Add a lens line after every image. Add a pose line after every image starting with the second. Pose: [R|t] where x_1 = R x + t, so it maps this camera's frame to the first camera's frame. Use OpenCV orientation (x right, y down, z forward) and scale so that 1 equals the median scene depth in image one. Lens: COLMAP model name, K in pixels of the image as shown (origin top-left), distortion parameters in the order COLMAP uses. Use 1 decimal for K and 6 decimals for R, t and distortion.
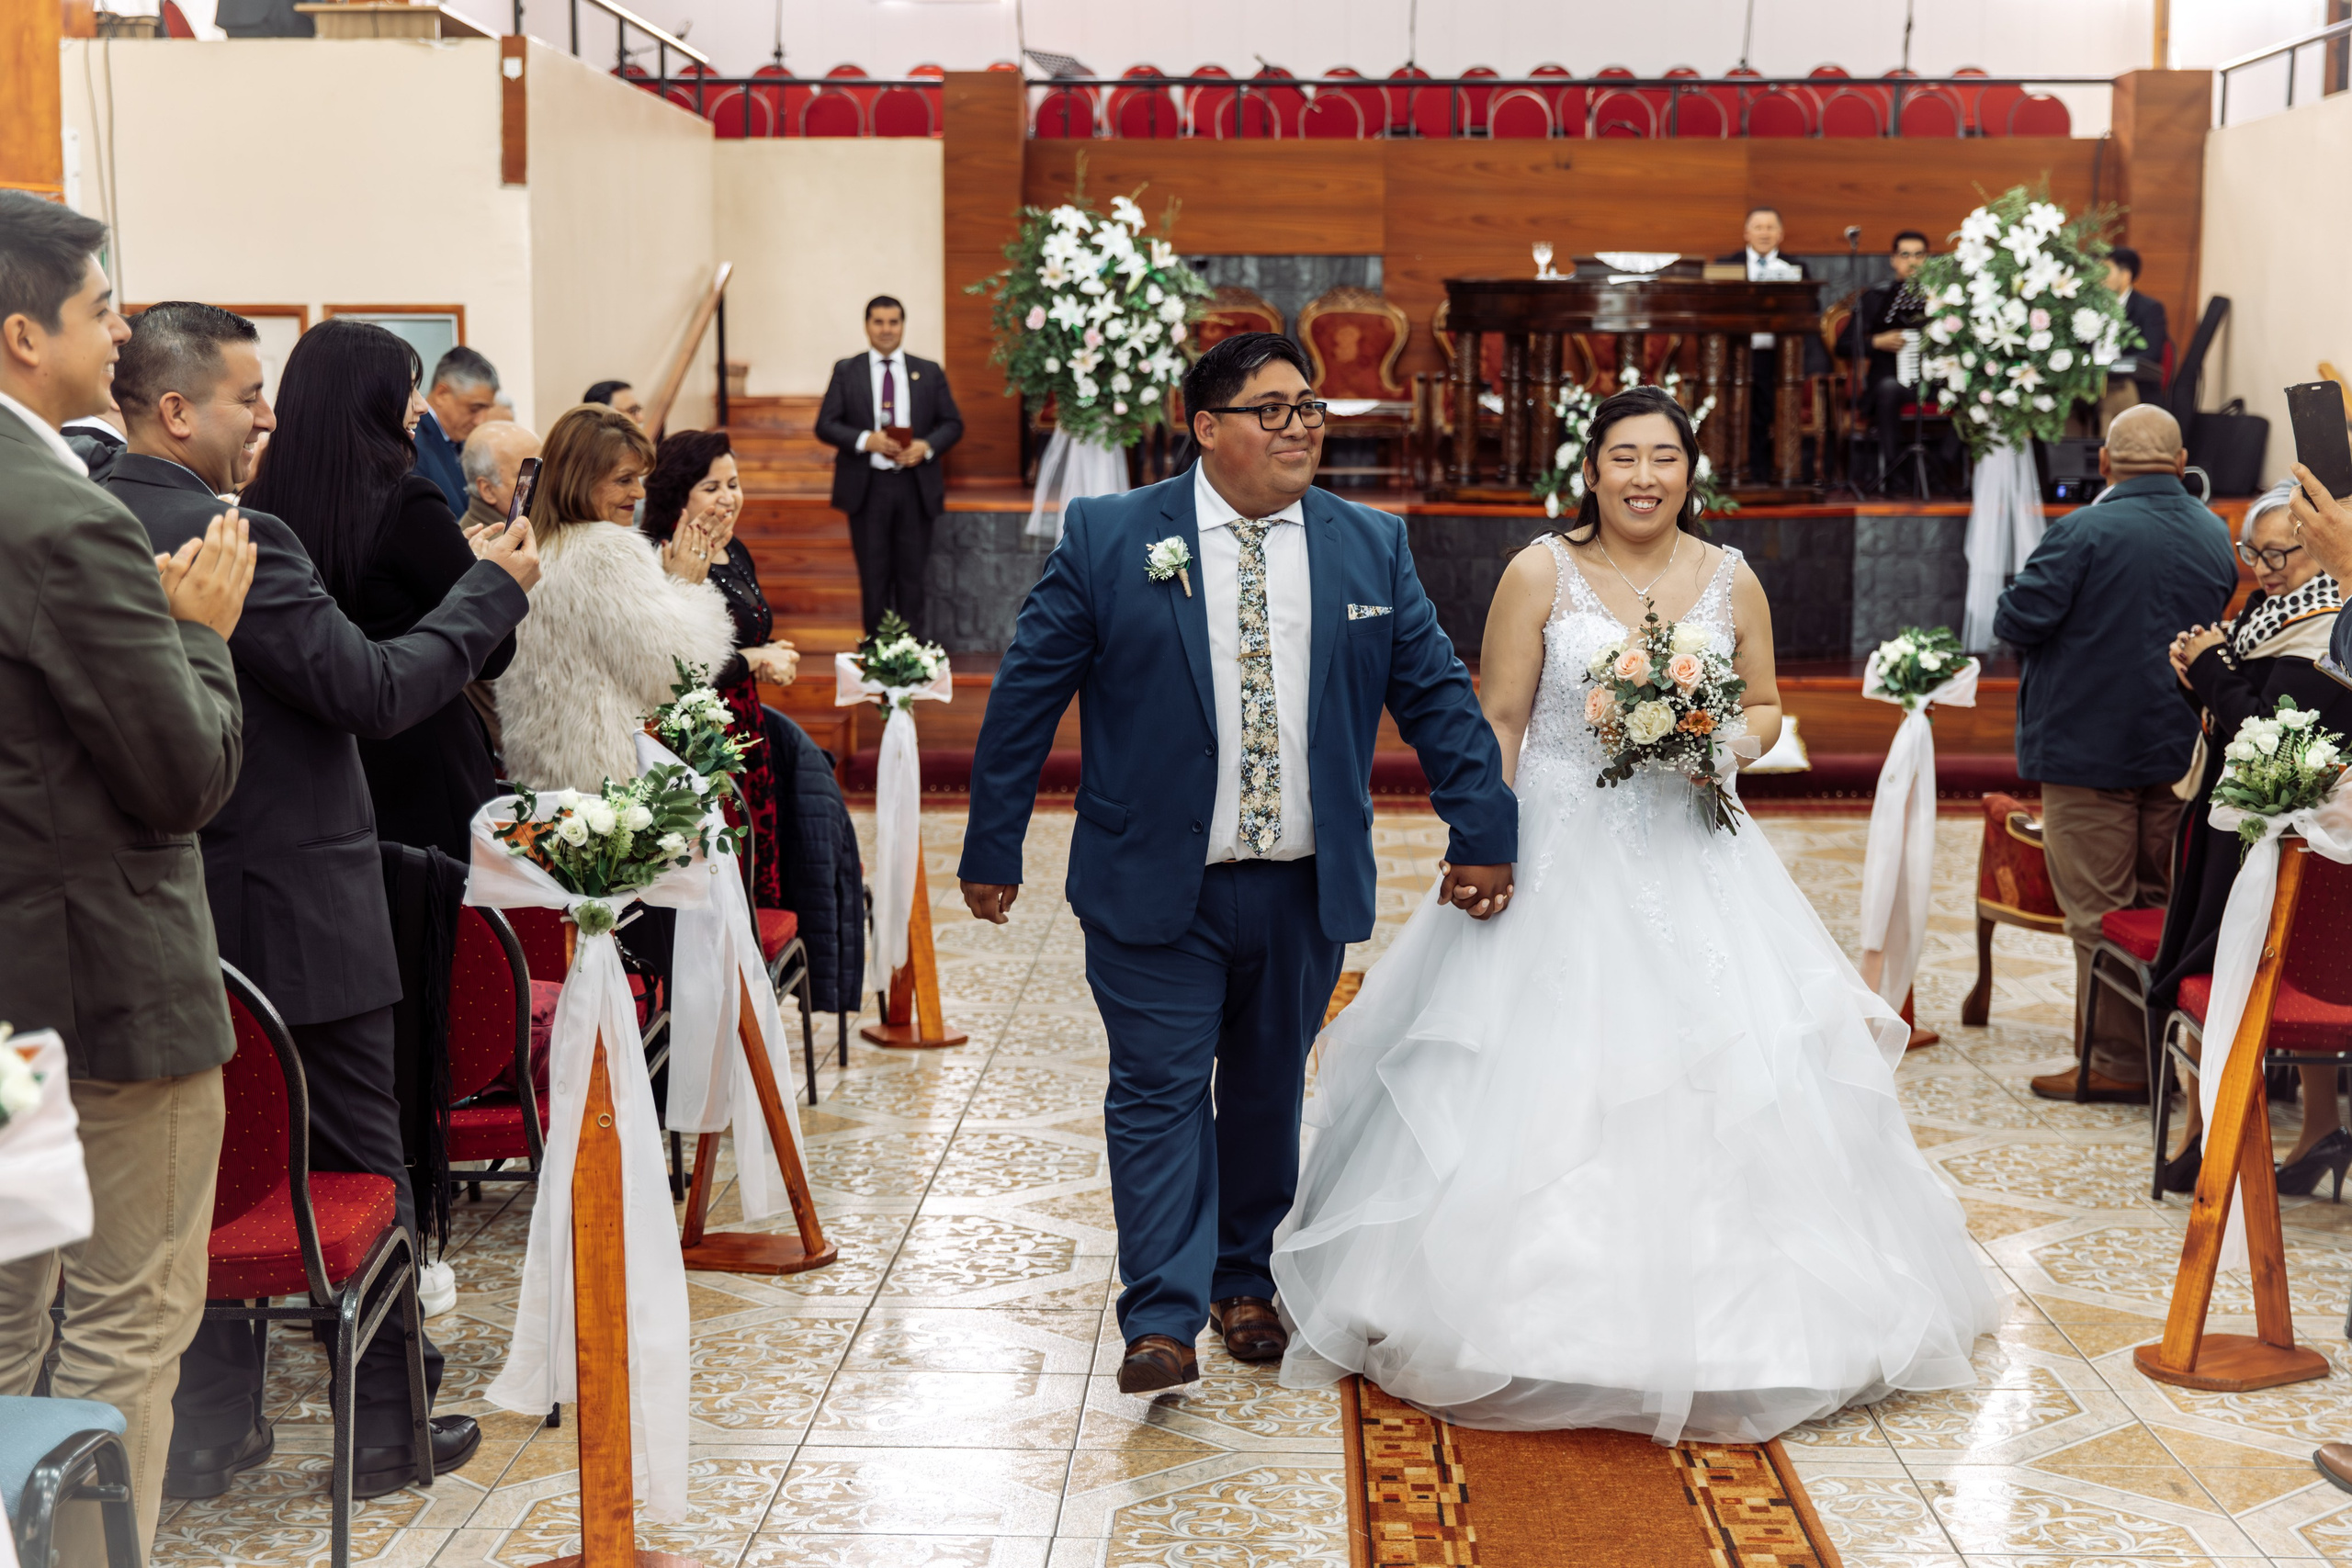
lens RADIAL K [[3551.3, 0, 1164.9], [0, 3551.3, 786.9], [0, 0, 1]] dist [0.031610, 0.000000]
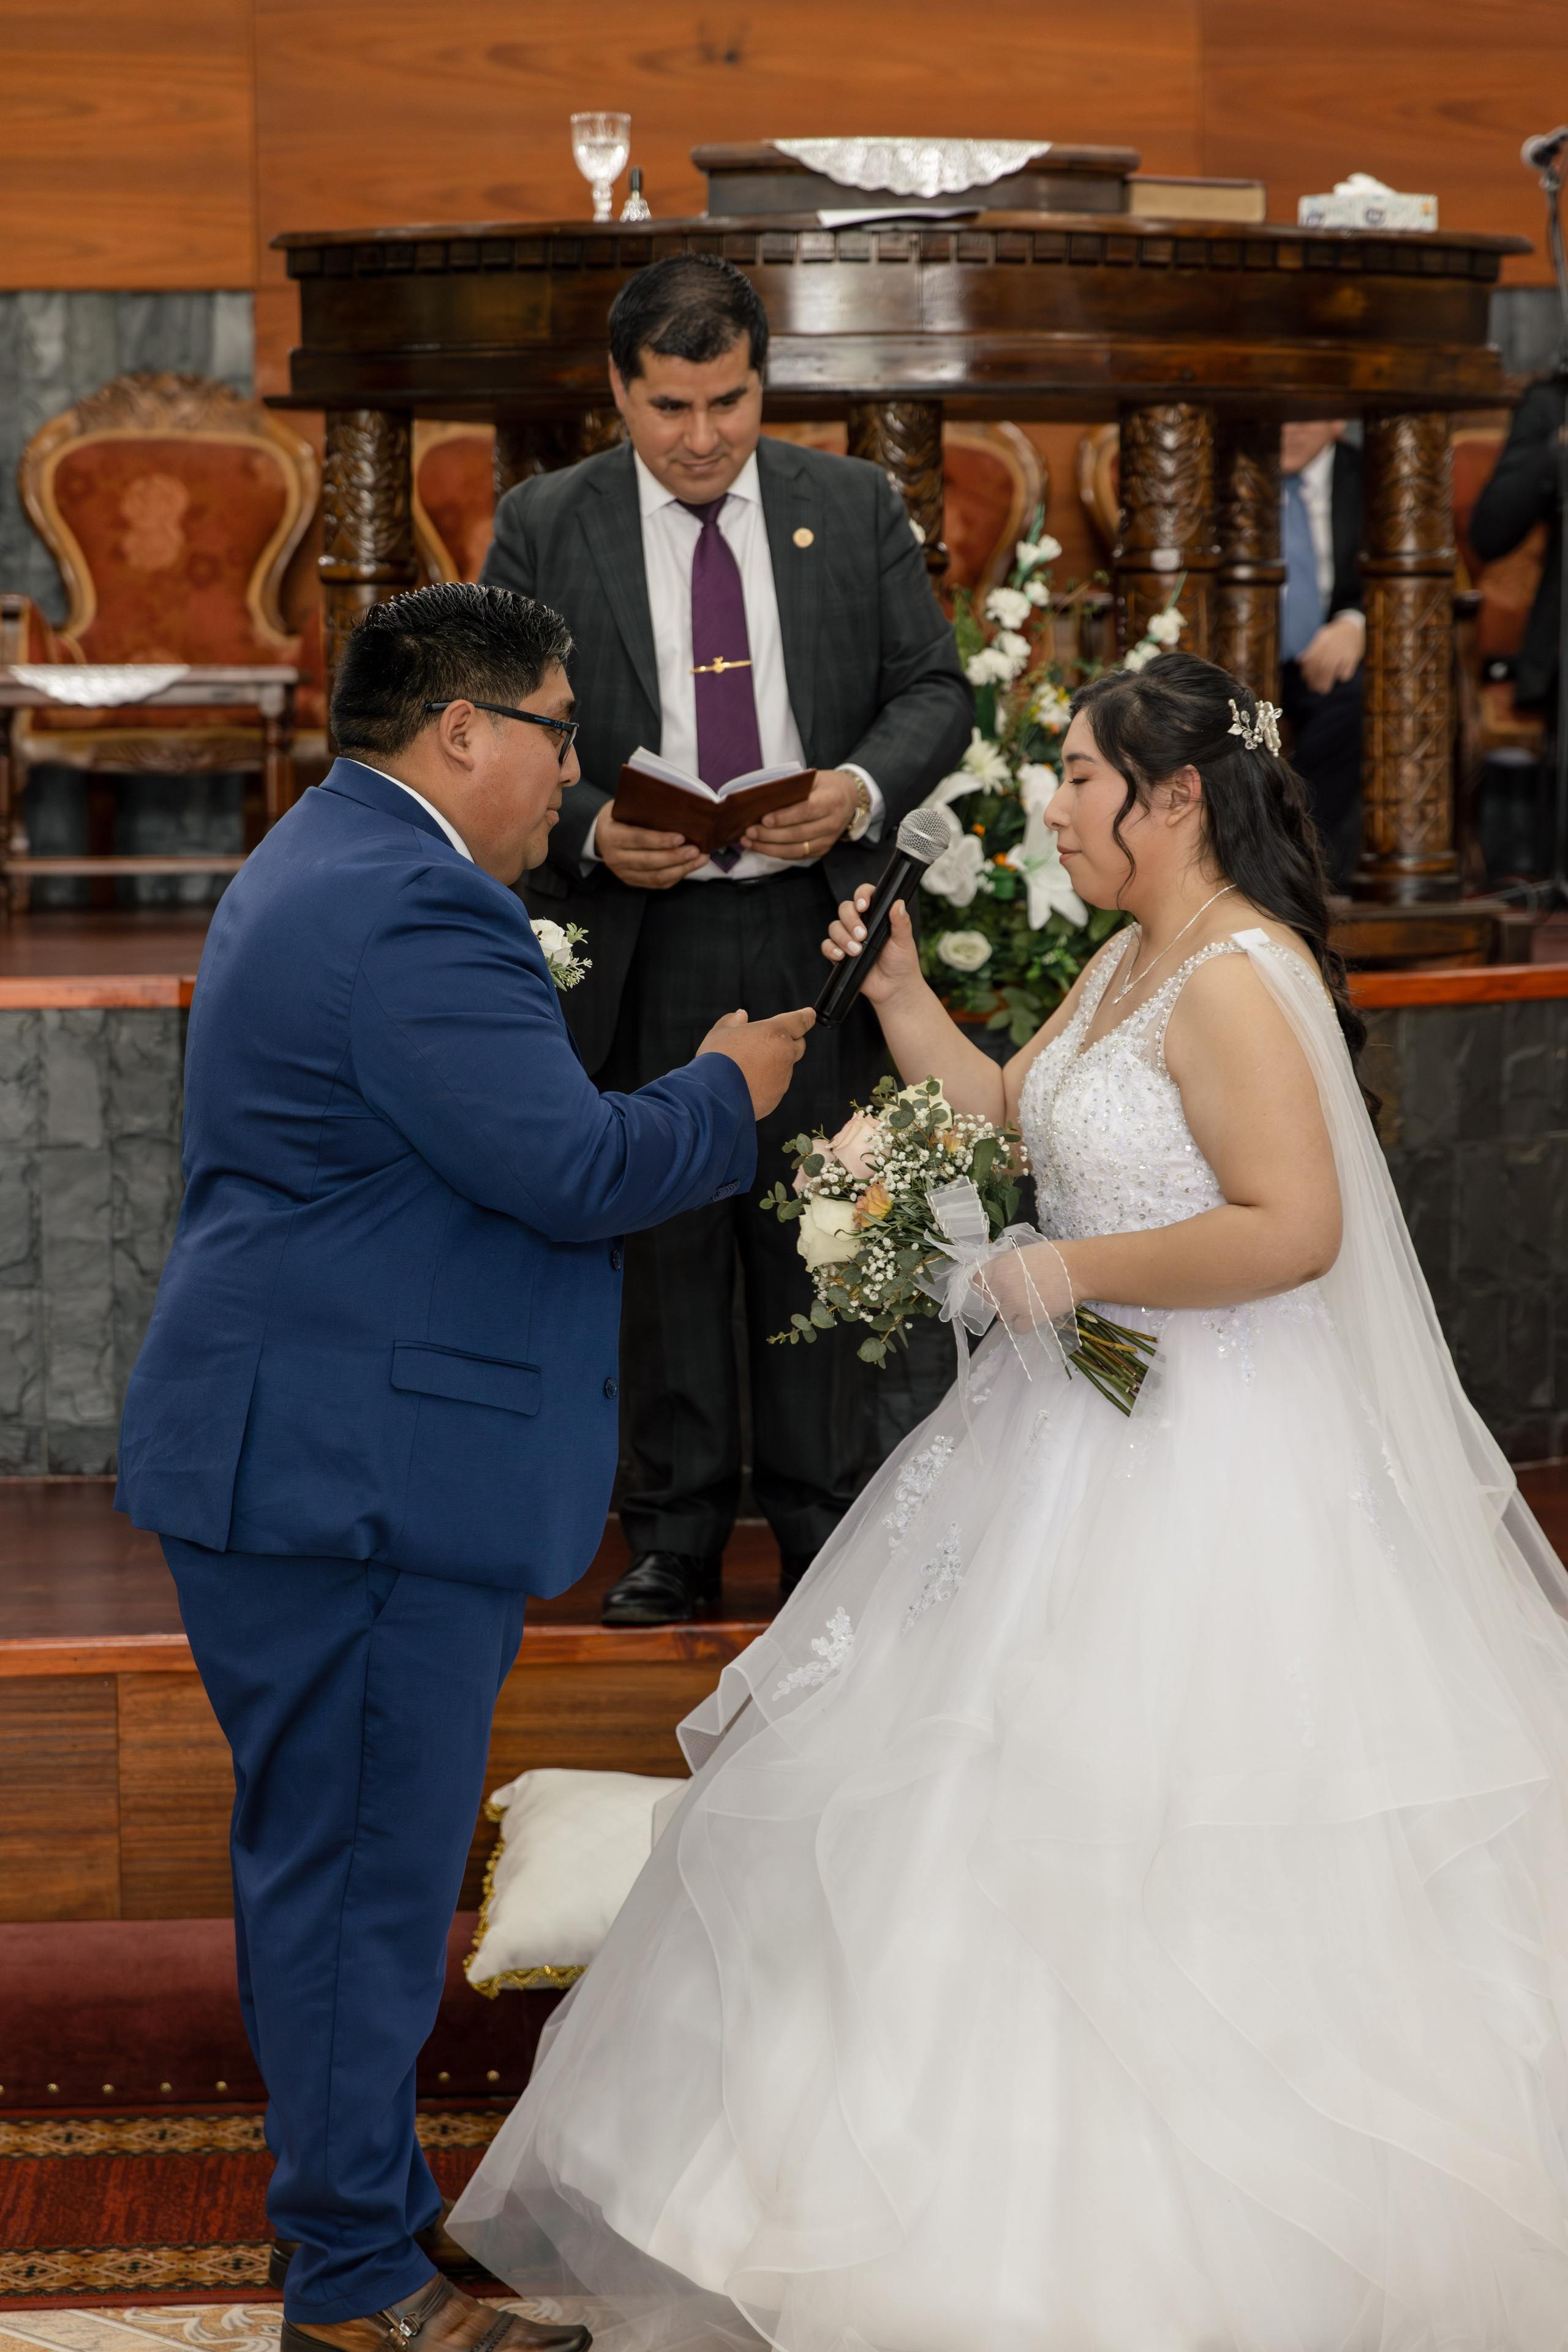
lens RADIAL K [[4657.3, 0, 787.3], [0, 4657.3, 1134.7], [0, 0, 1]] dist [-0.011172, 0.000000]
pose [[0.995126, -0.019050, 0.096755, 0.085561], [0.021604, 0.999444, -0.025414, -0.058116], [-0.096217, 0.027380, 0.994984, 0.633028]]
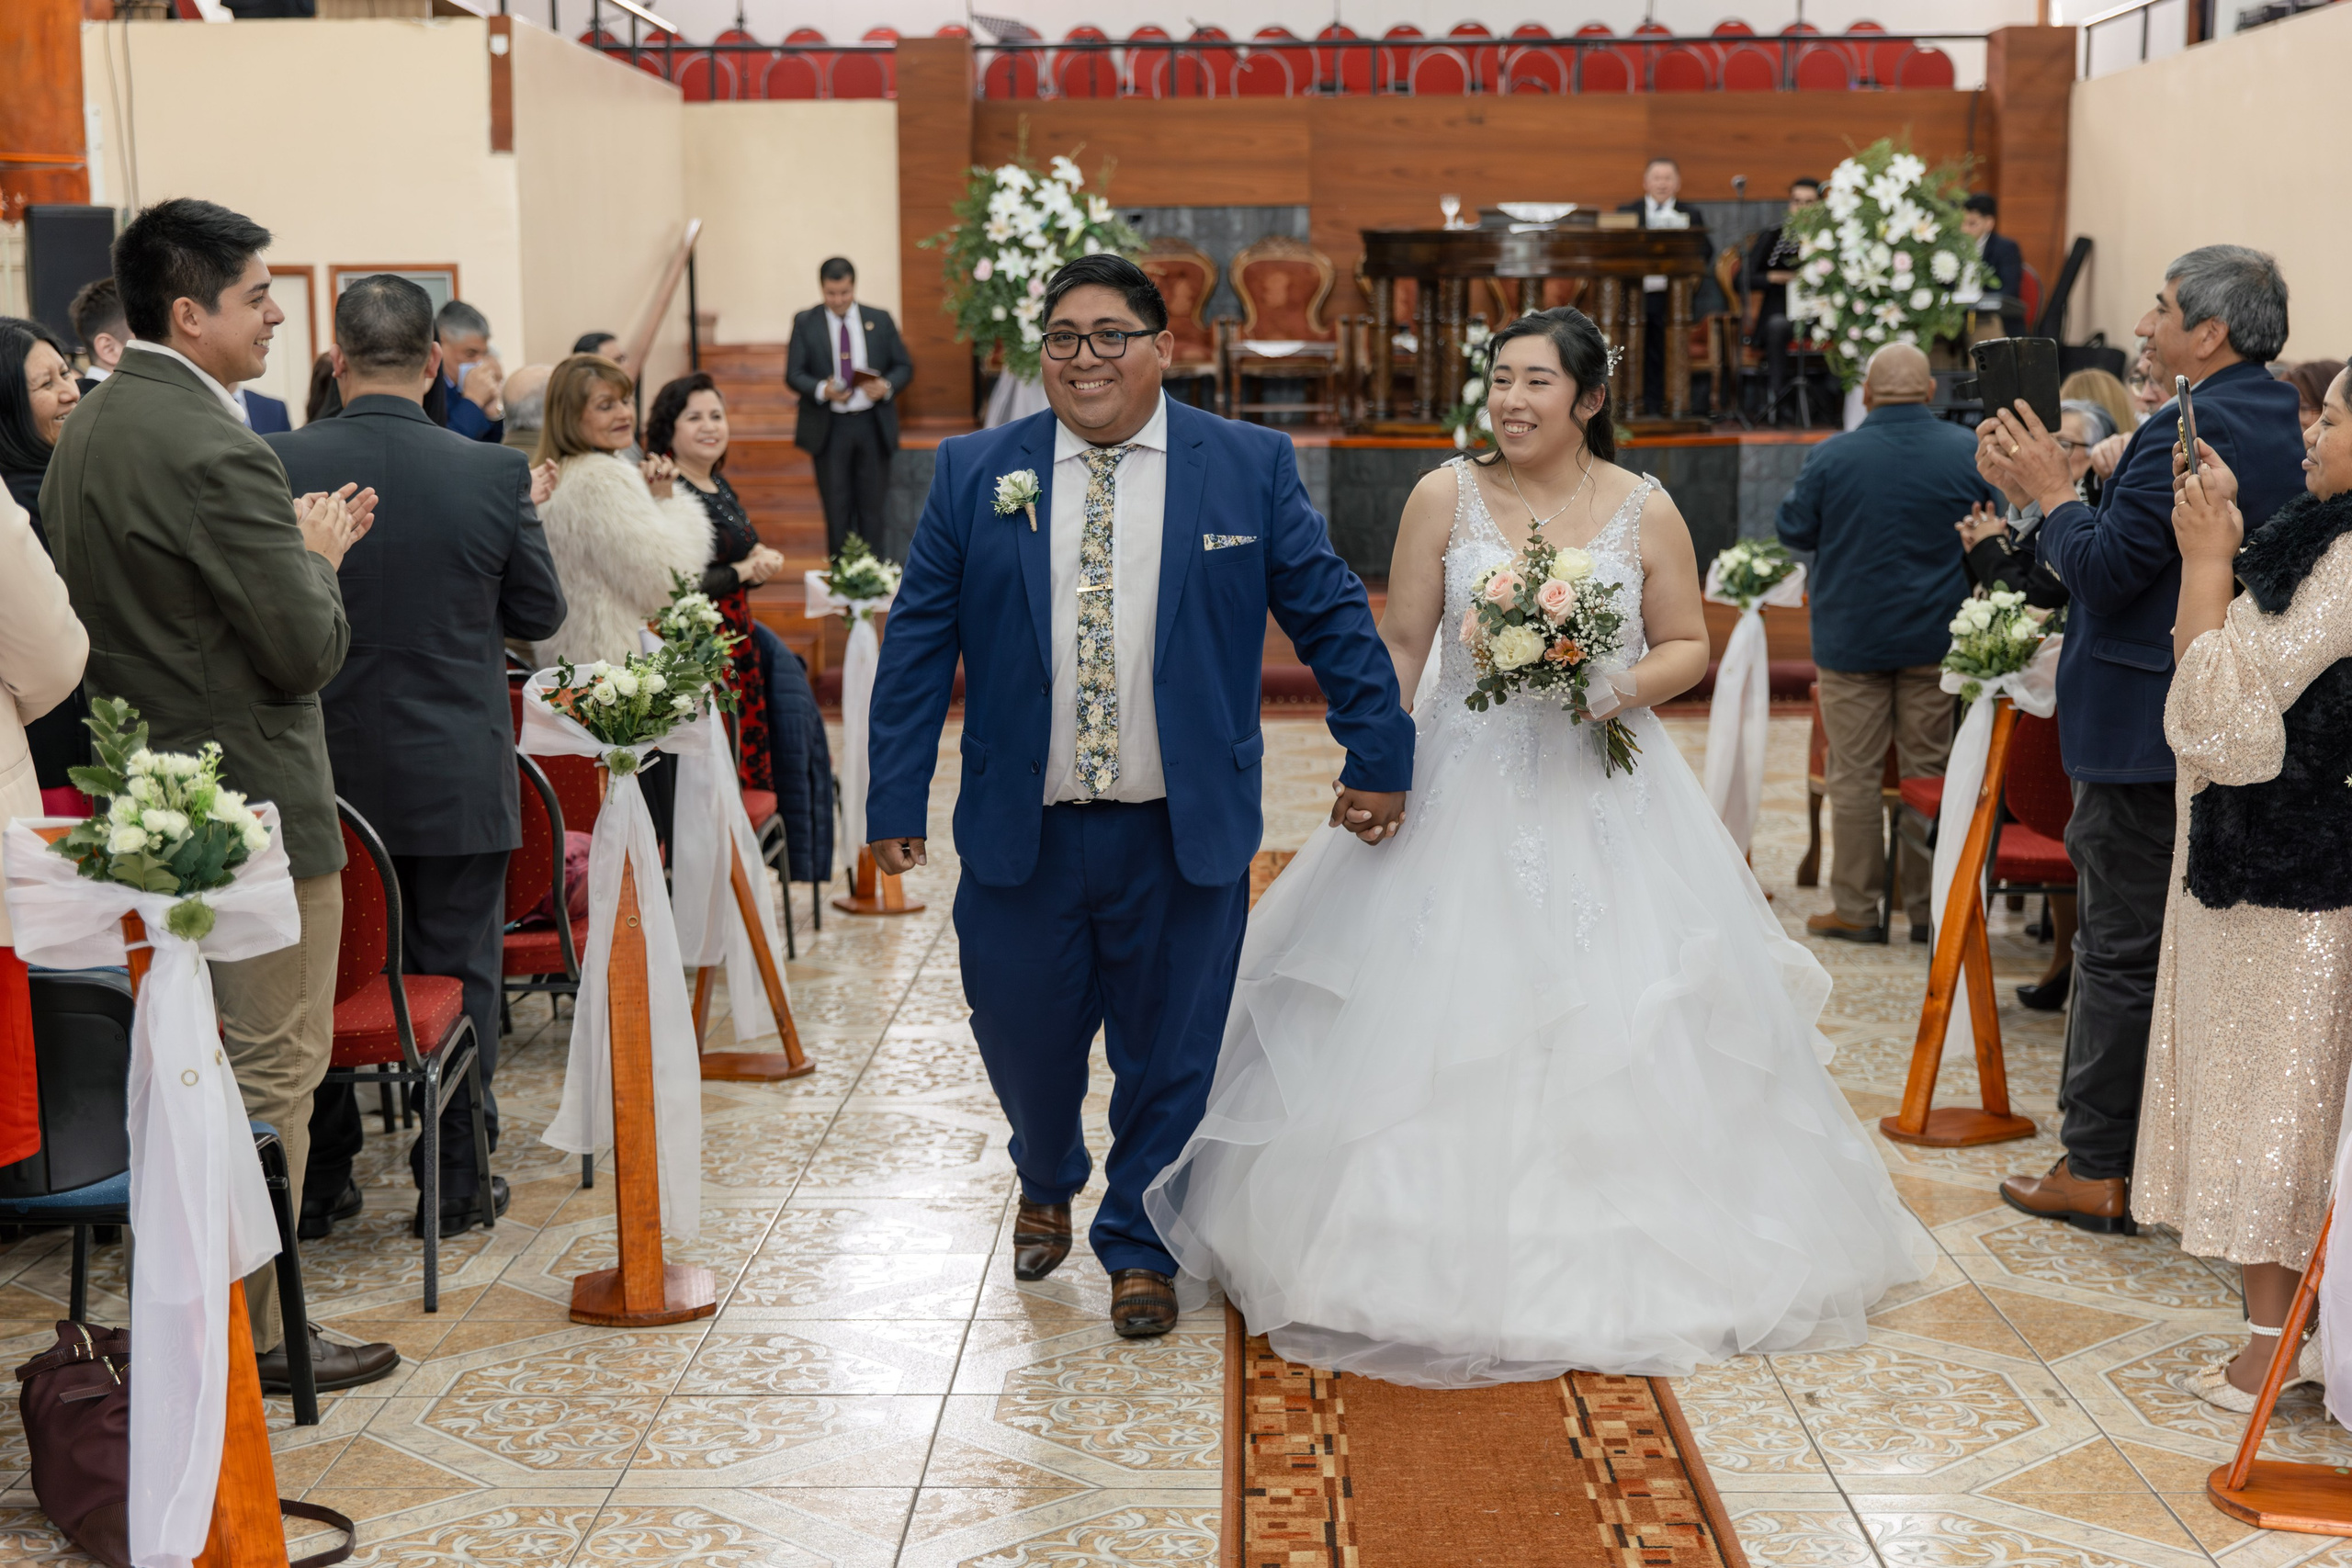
lens RADIAL K [[3551.3, 0, 1166.6], [0, 3551.3, 793.3], [0, 0, 1]] dist [0.031610, 0.000000]
pose [[0.999882, -0.011785, 0.009810, 0.007163], [0.011605, 0.999767, 0.018180, 0.009109], [-0.010022, -0.018064, 0.999787, -0.091232]]
